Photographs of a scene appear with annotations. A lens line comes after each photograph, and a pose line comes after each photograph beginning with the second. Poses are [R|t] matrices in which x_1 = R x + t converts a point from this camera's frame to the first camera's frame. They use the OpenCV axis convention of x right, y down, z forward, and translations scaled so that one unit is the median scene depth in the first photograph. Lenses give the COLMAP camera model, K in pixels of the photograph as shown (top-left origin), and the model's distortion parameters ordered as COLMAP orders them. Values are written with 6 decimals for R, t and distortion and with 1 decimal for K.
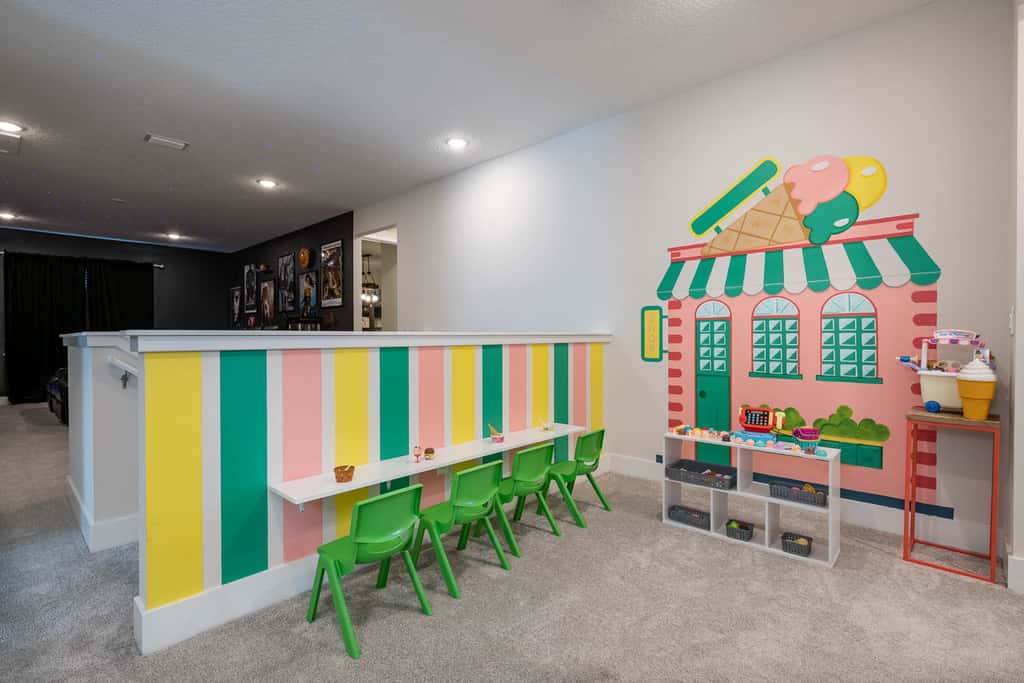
lens RADIAL K [[475.3, 0, 515.3], [0, 475.3, 342.1], [0, 0, 1]] dist [-0.000085, -0.000443]
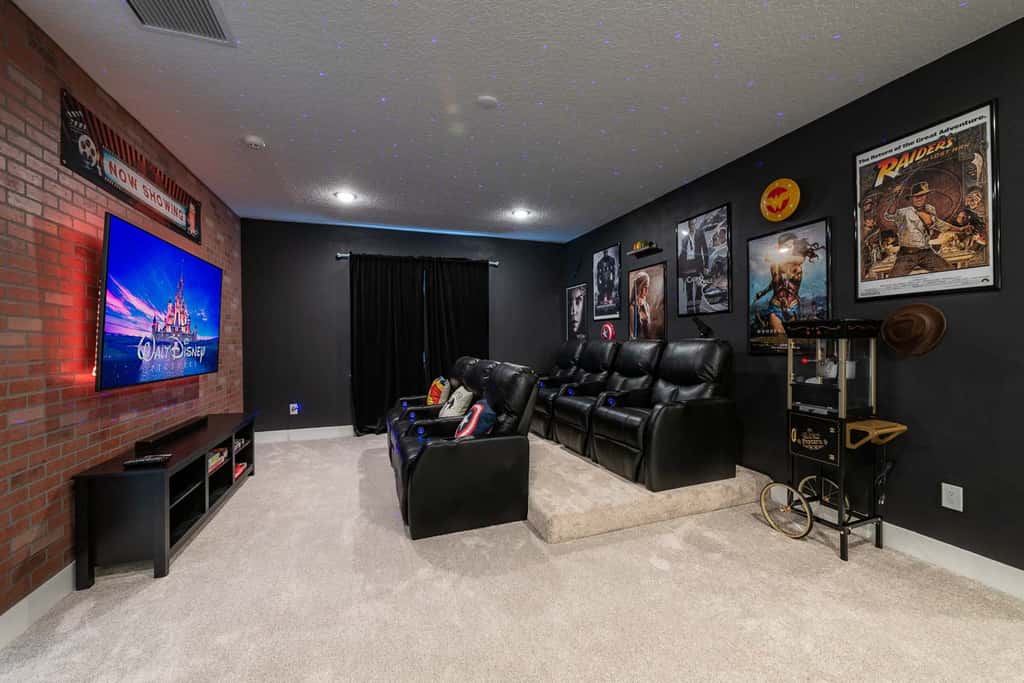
lens RADIAL K [[403.8, 0, 511.0], [0, 403.8, 340.3], [0, 0, 1]] dist [0.001550, -0.000376]
pose [[0.883400, -0.003648, -0.468605, -0.425450], [-0.001241, 0.999948, -0.010125, -0.025509], [0.468618, 0.009526, 0.883350, 0.436066]]
